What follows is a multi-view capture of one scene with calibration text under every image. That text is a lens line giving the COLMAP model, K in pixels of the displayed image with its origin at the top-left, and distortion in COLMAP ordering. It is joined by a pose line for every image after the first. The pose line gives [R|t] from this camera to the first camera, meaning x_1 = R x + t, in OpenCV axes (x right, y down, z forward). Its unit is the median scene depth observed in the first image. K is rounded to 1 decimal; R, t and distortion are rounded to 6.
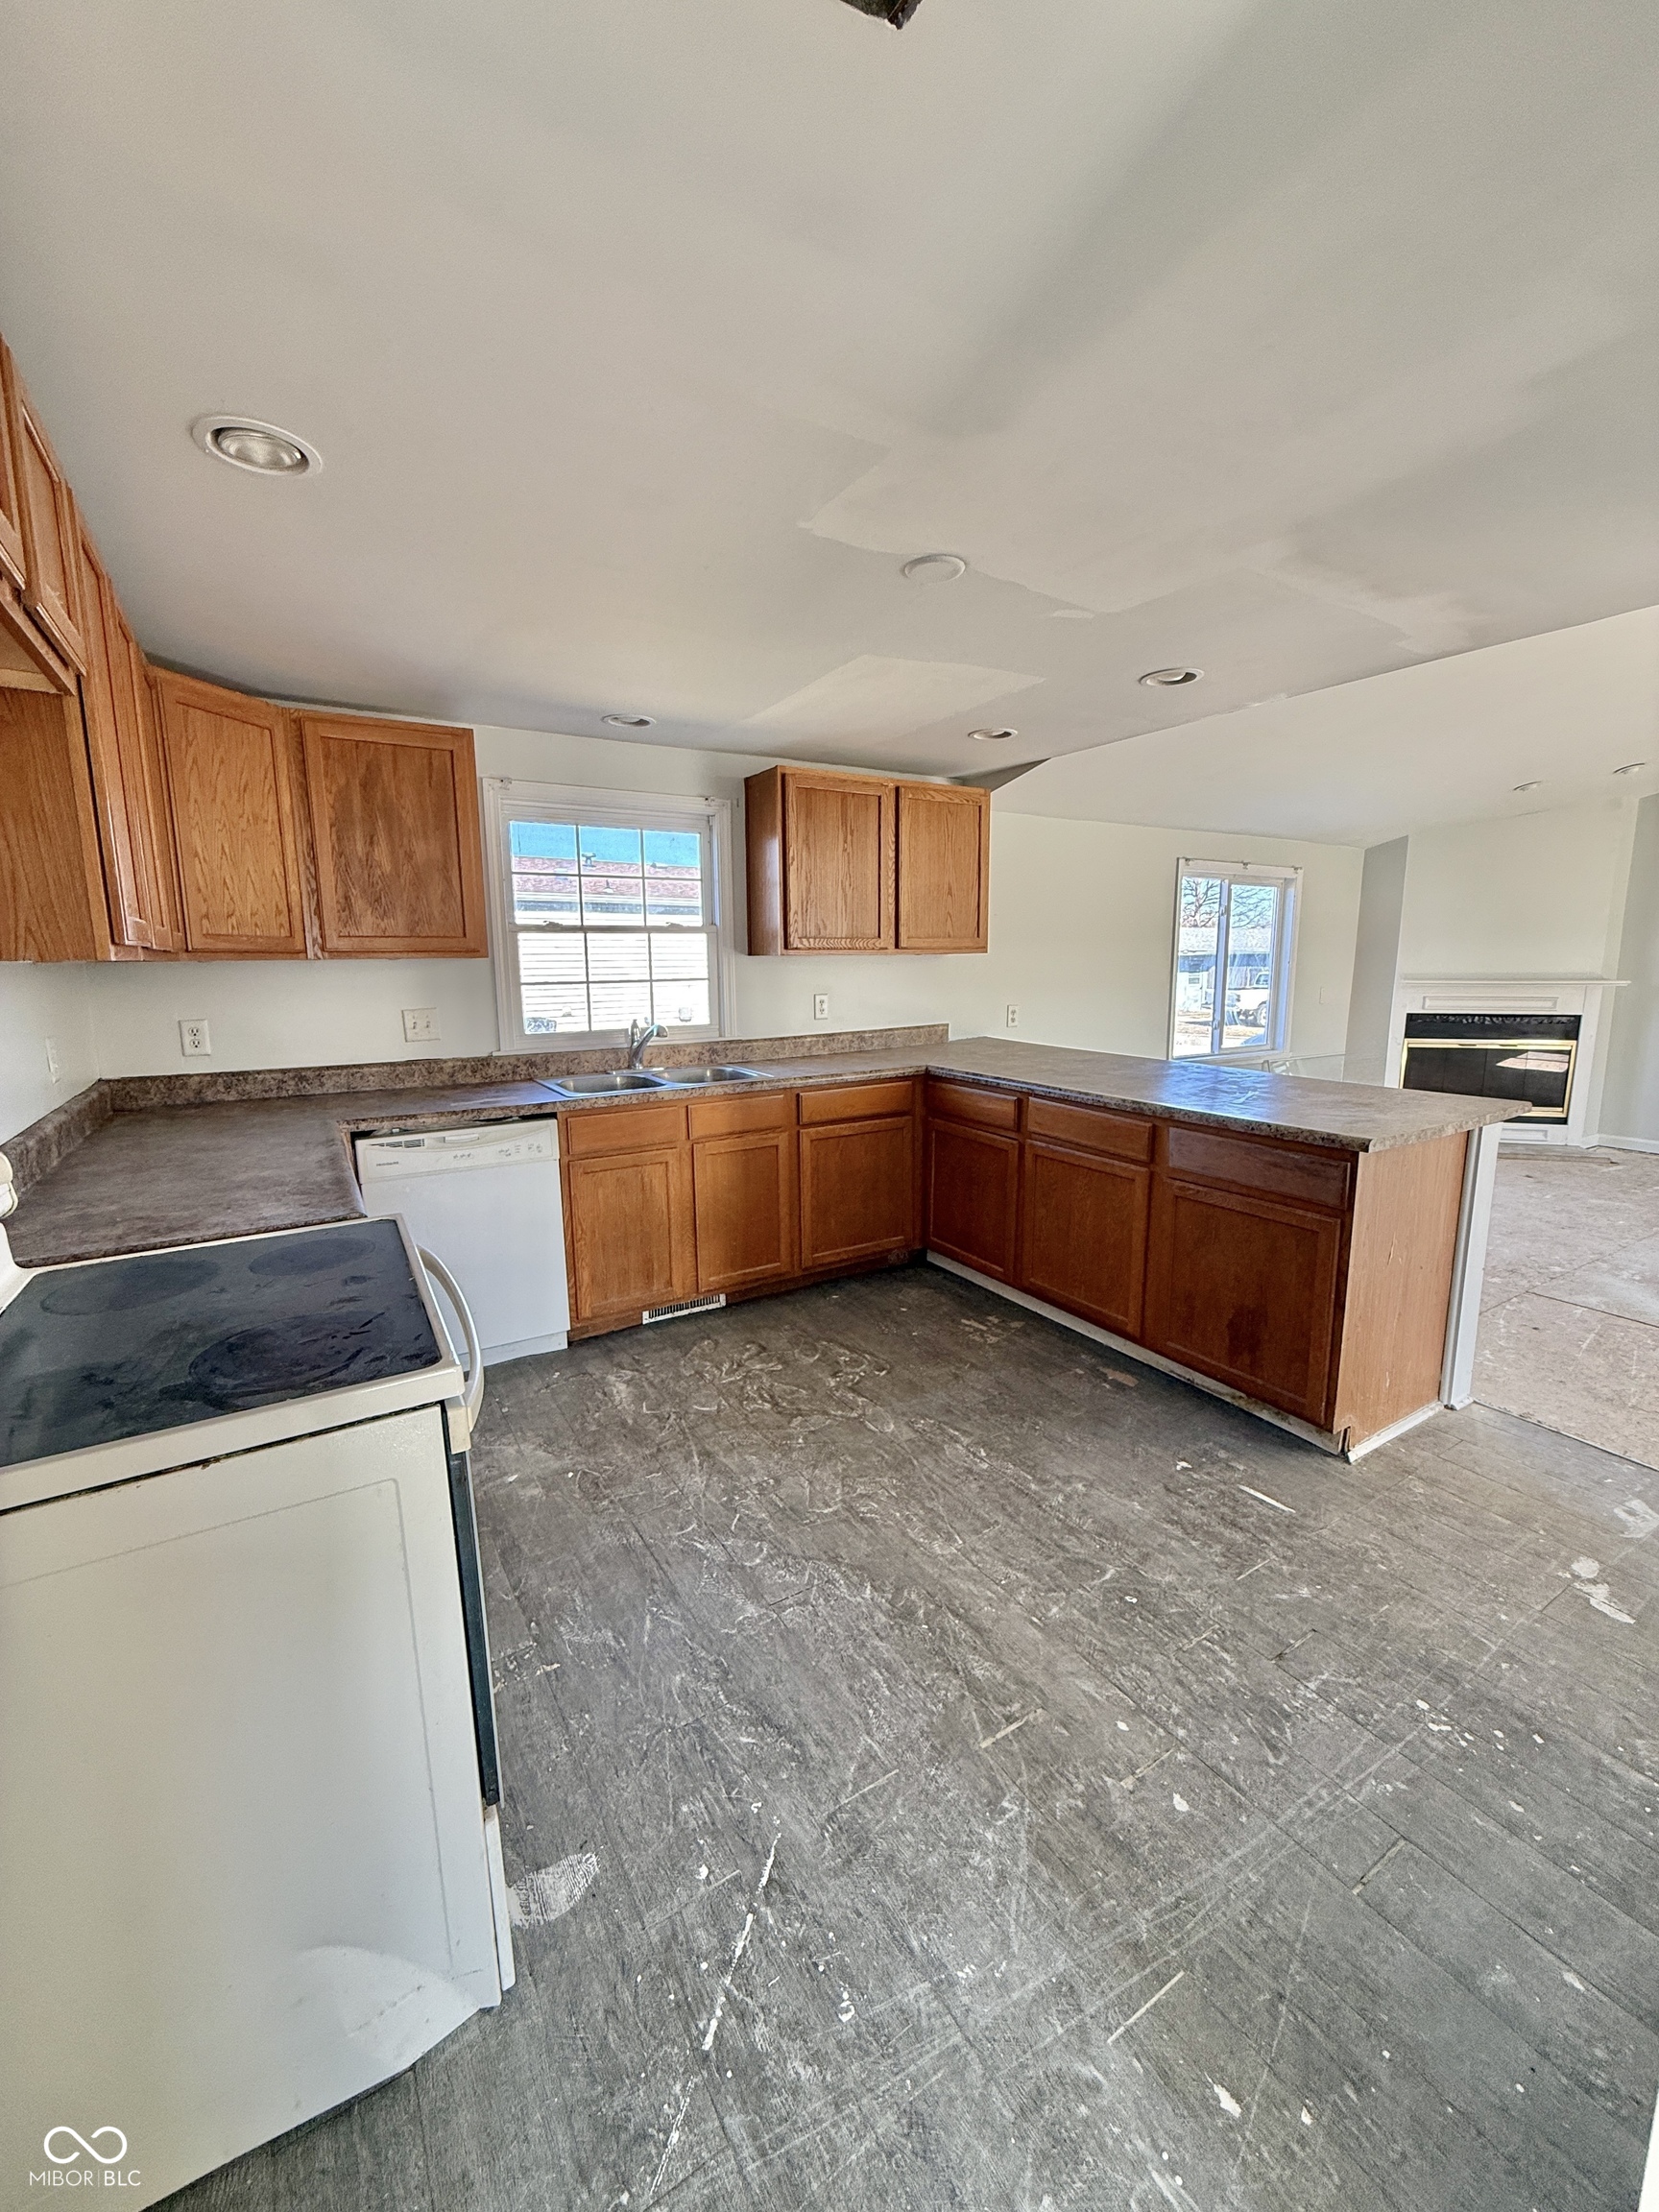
lens RADIAL K [[895.1, 0, 822.4], [0, 895.1, 1089.5], [0, 0, 1]] dist [-0.001732, 0.000088]
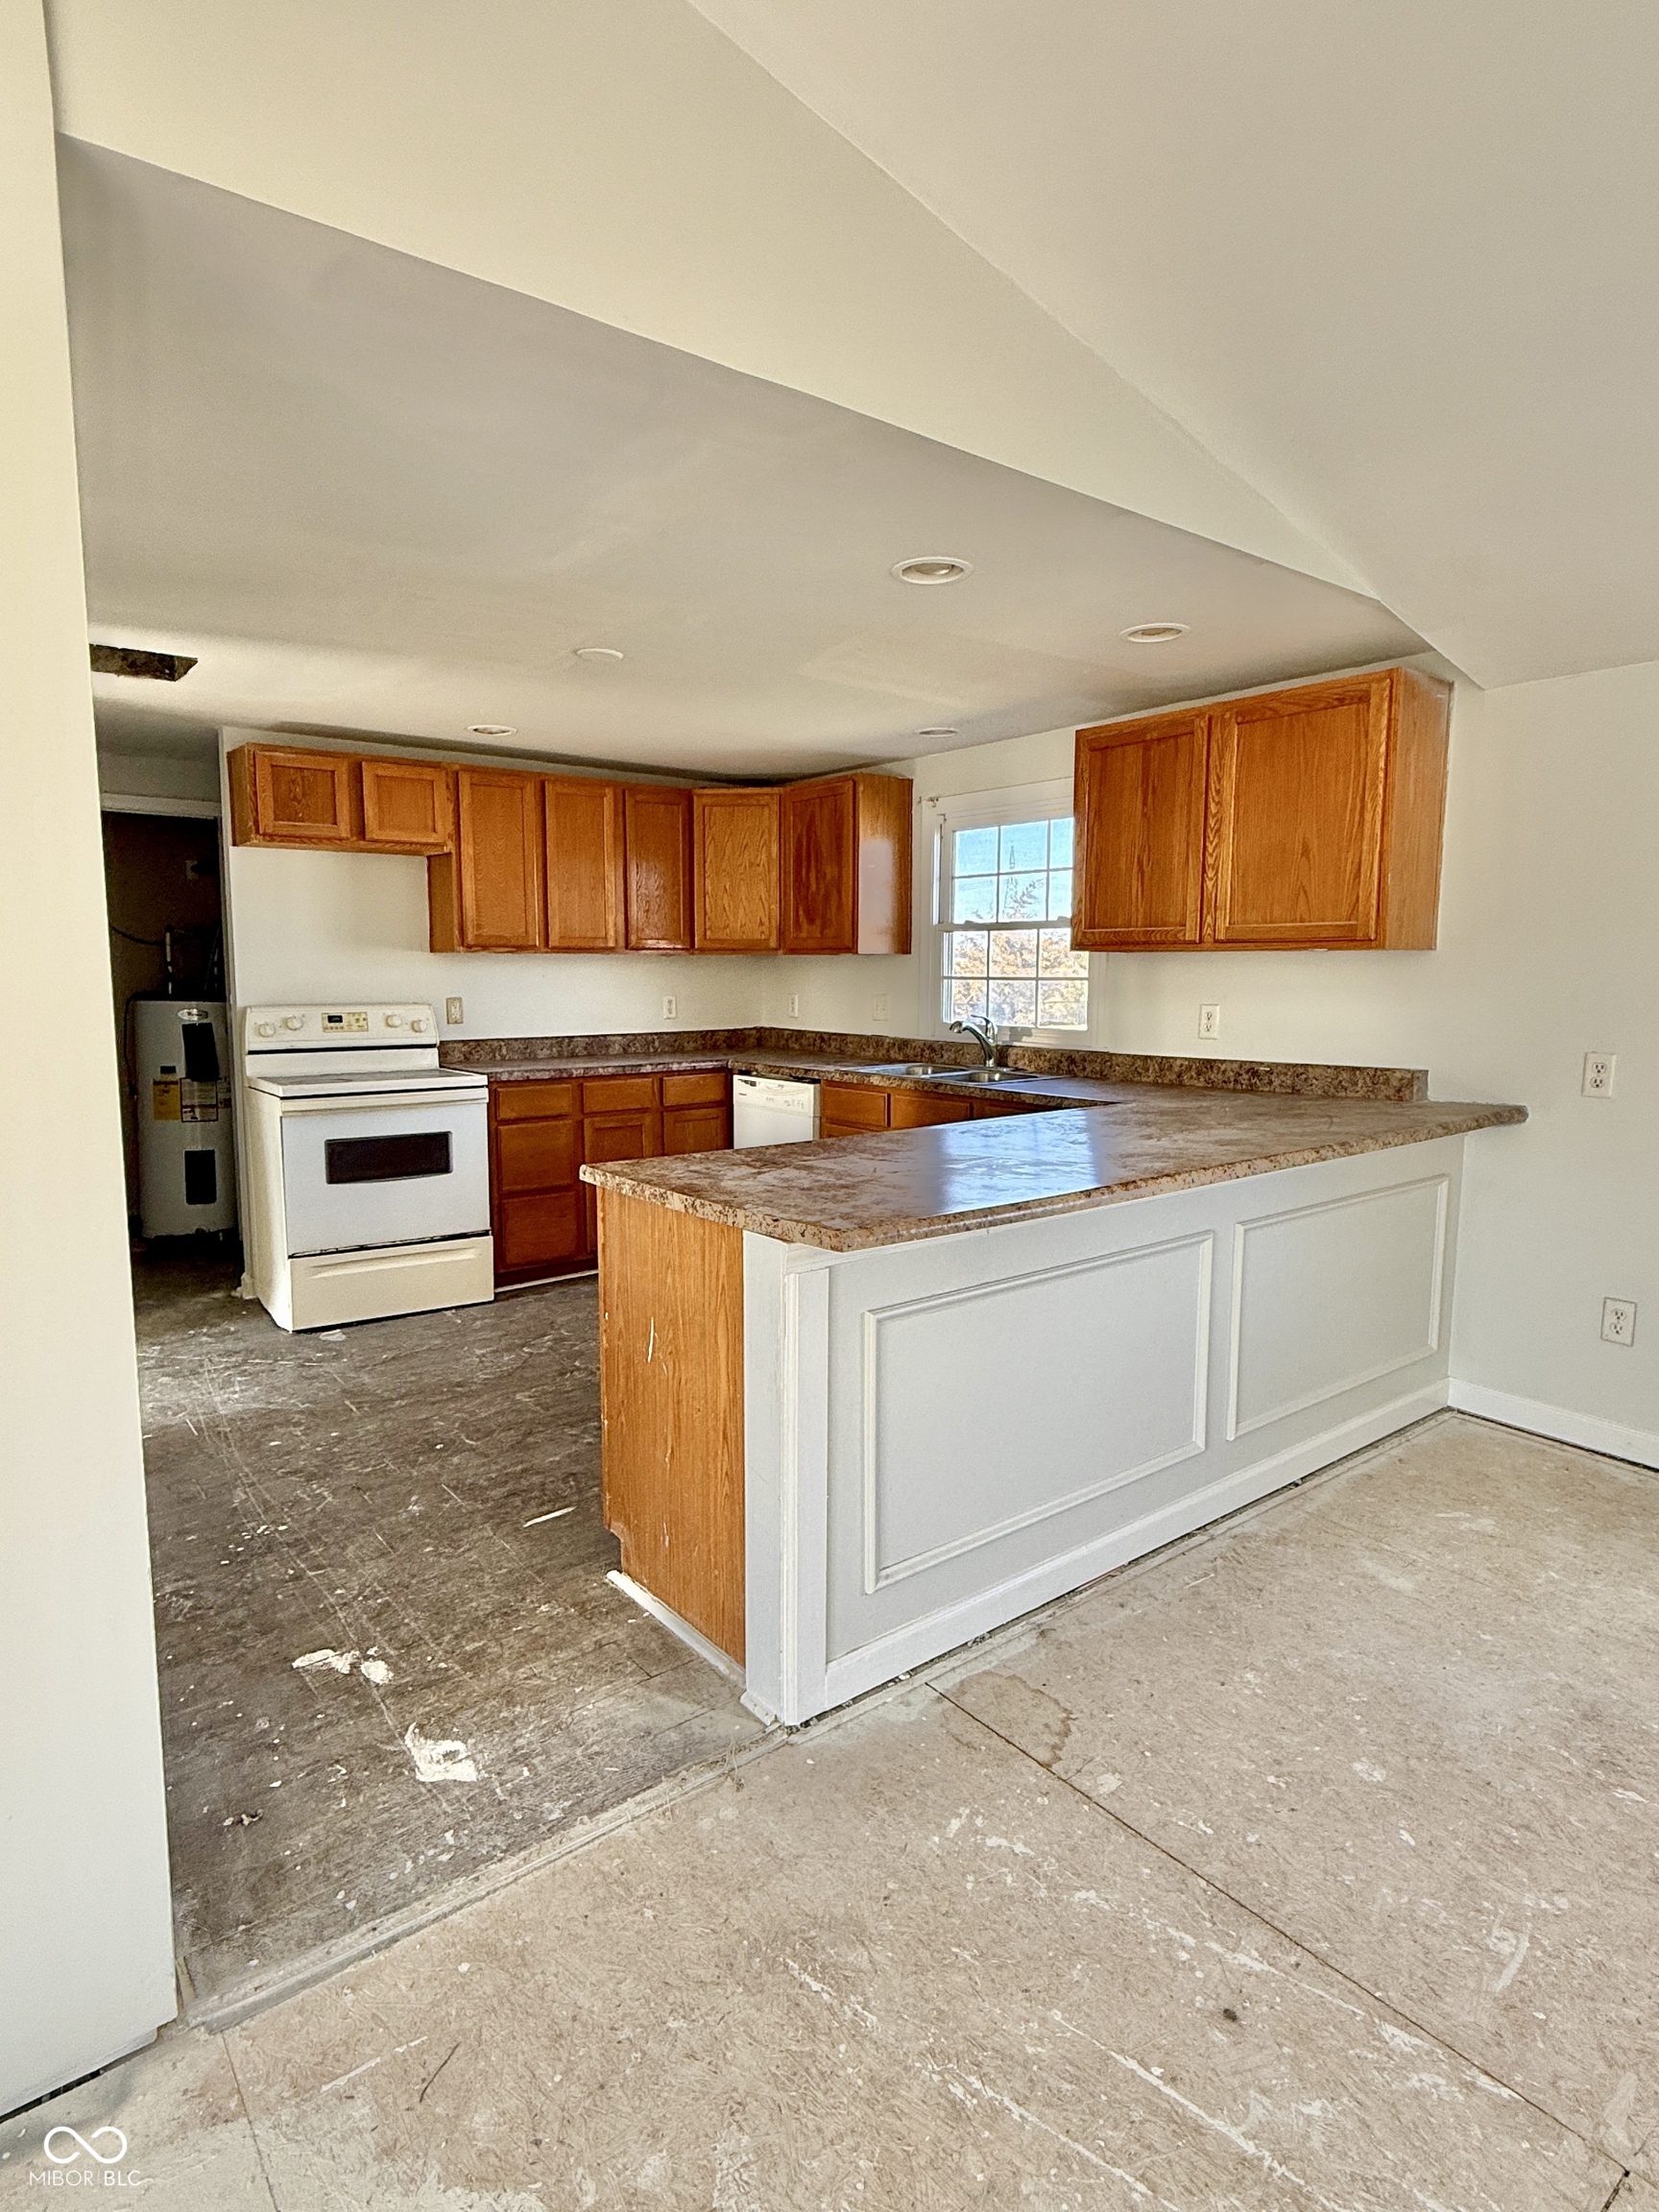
lens RADIAL K [[1188.0, 0, 838.5], [0, 1188.0, 1116.8], [0, 0, 1]] dist [-0.001543, 0.001901]
pose [[0.116792, 0.137503, -0.983592, 1.297409], [-0.146944, 0.981862, 0.119813, -0.122994], [0.982226, 0.130540, 0.134878, 0.806814]]
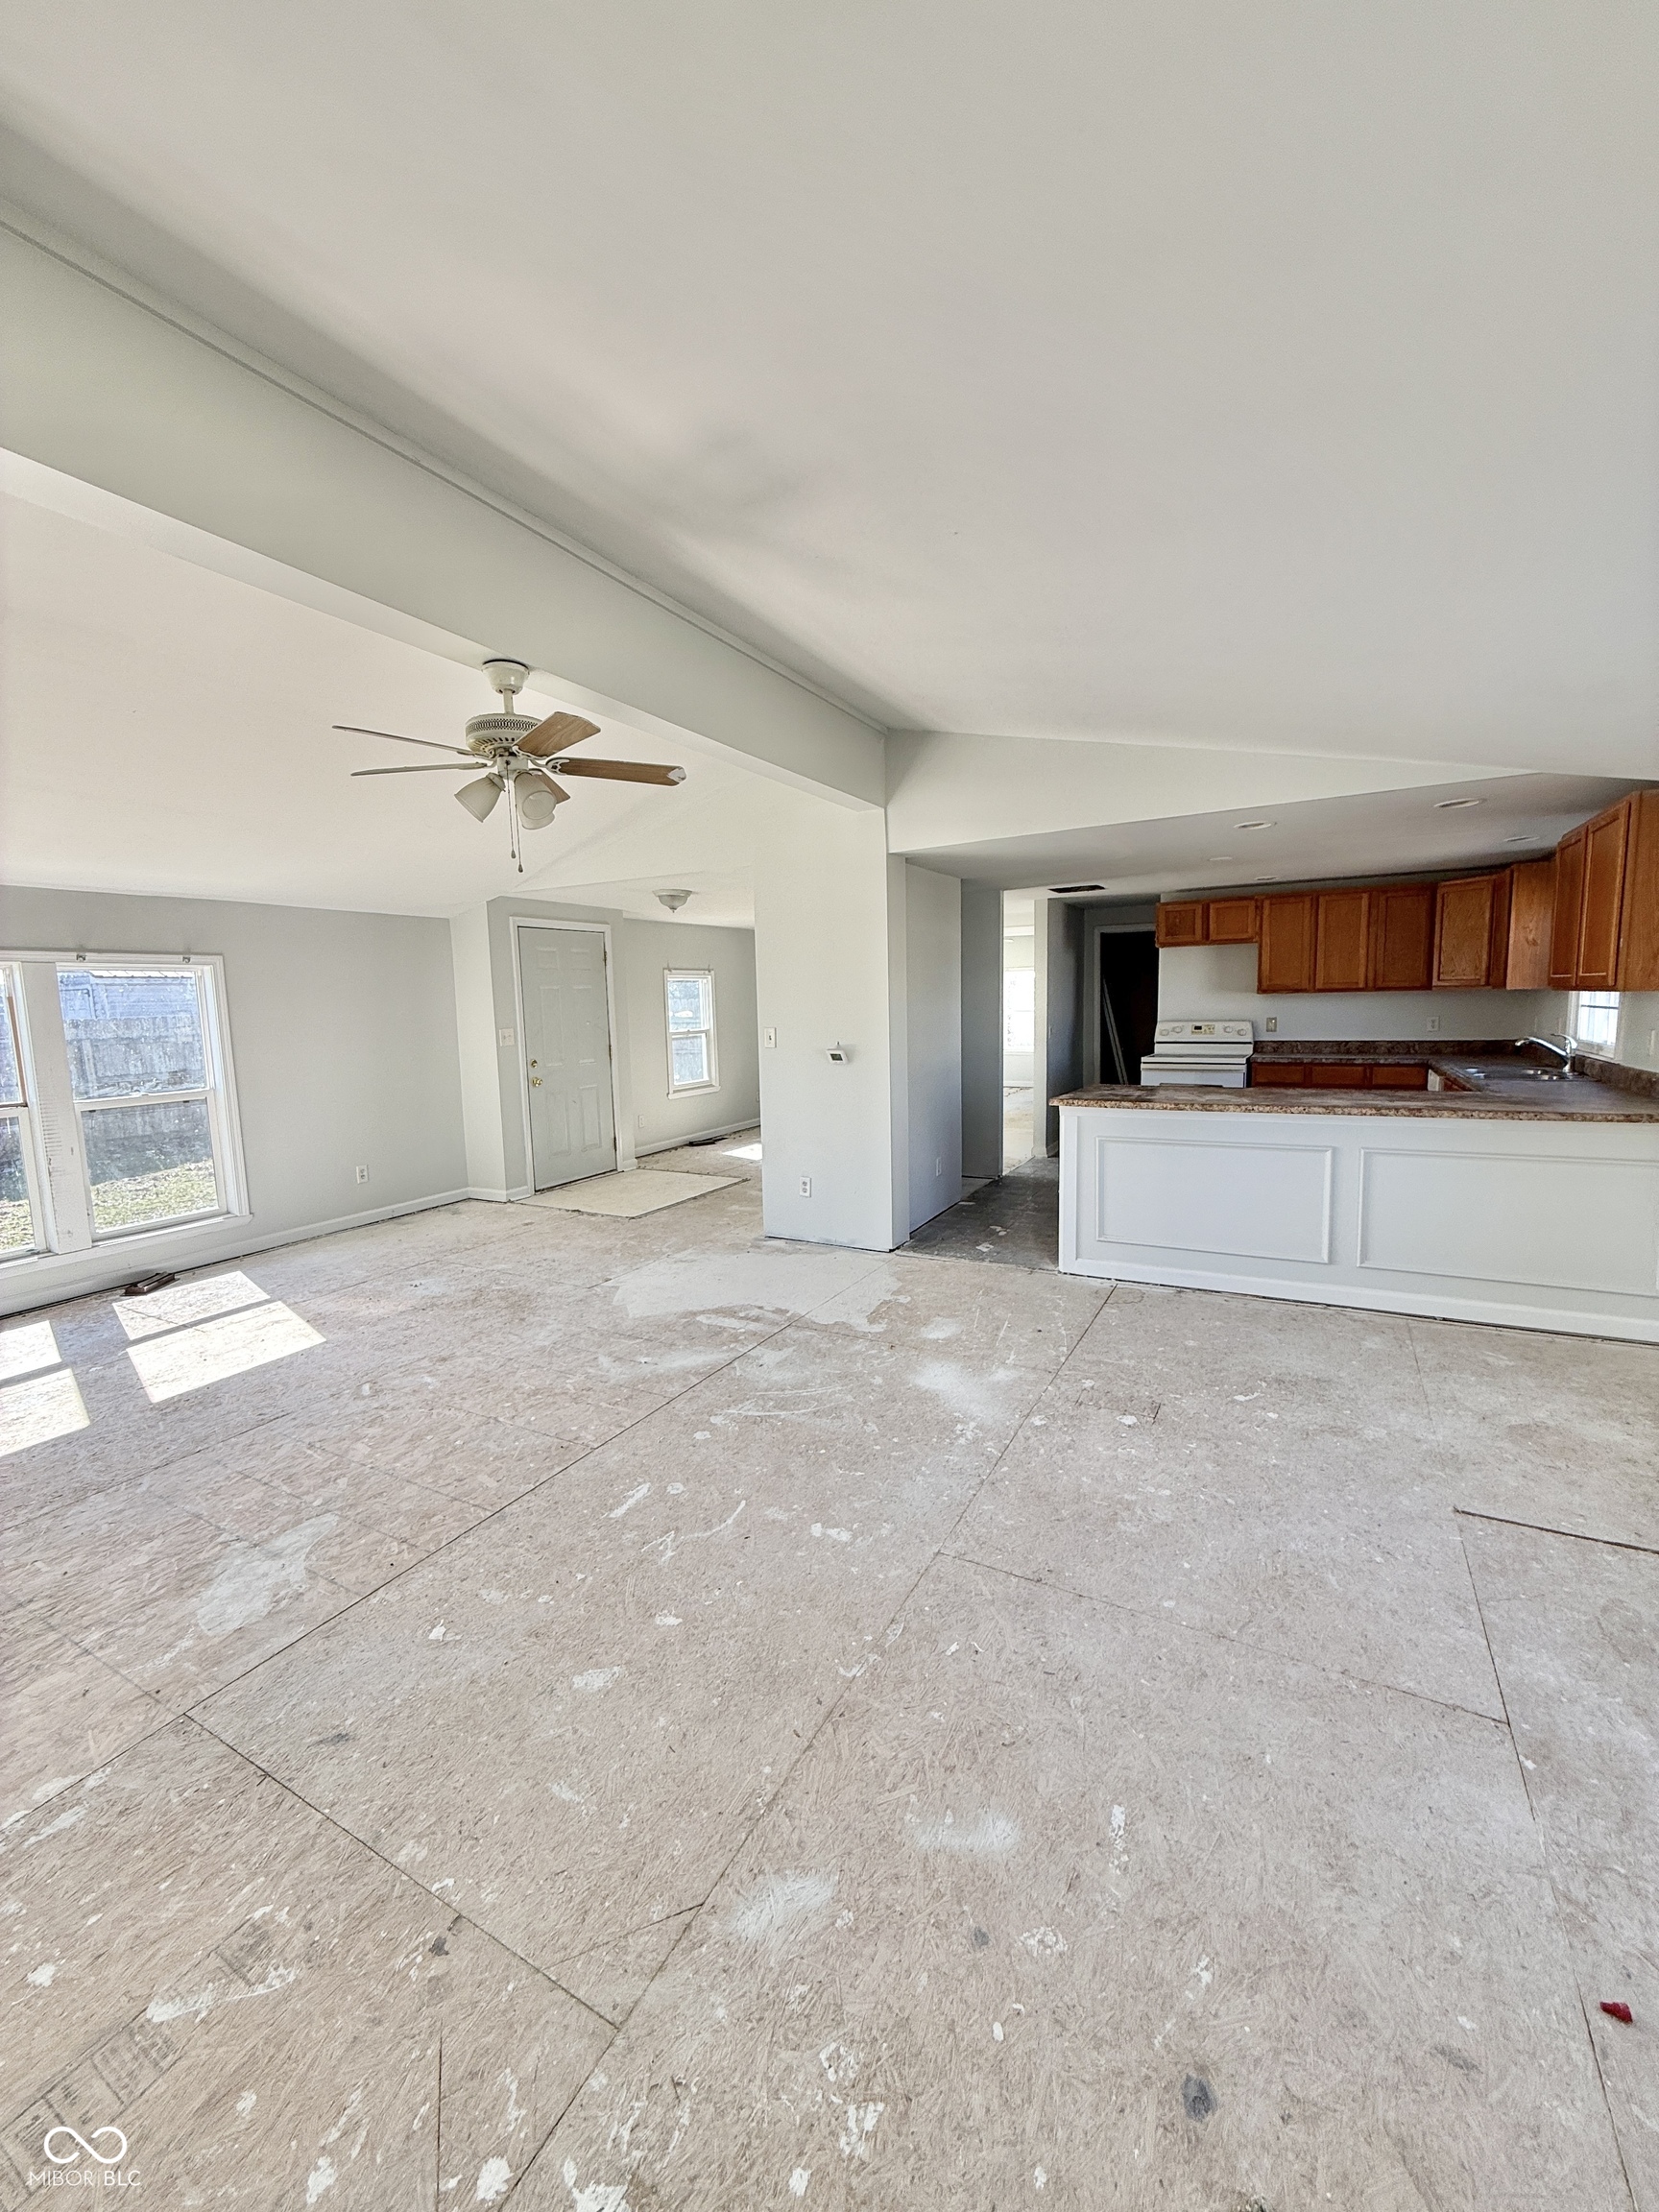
lens RADIAL K [[895.1, 0, 834.7], [0, 895.1, 1101.3], [0, 0, 1]] dist [-0.001732, 0.000088]
pose [[-0.864600, 0.088497, -0.494606, 1.721824], [-0.040659, 0.968817, 0.244418, -0.324251], [0.500813, 0.231434, -0.834041, 1.930188]]
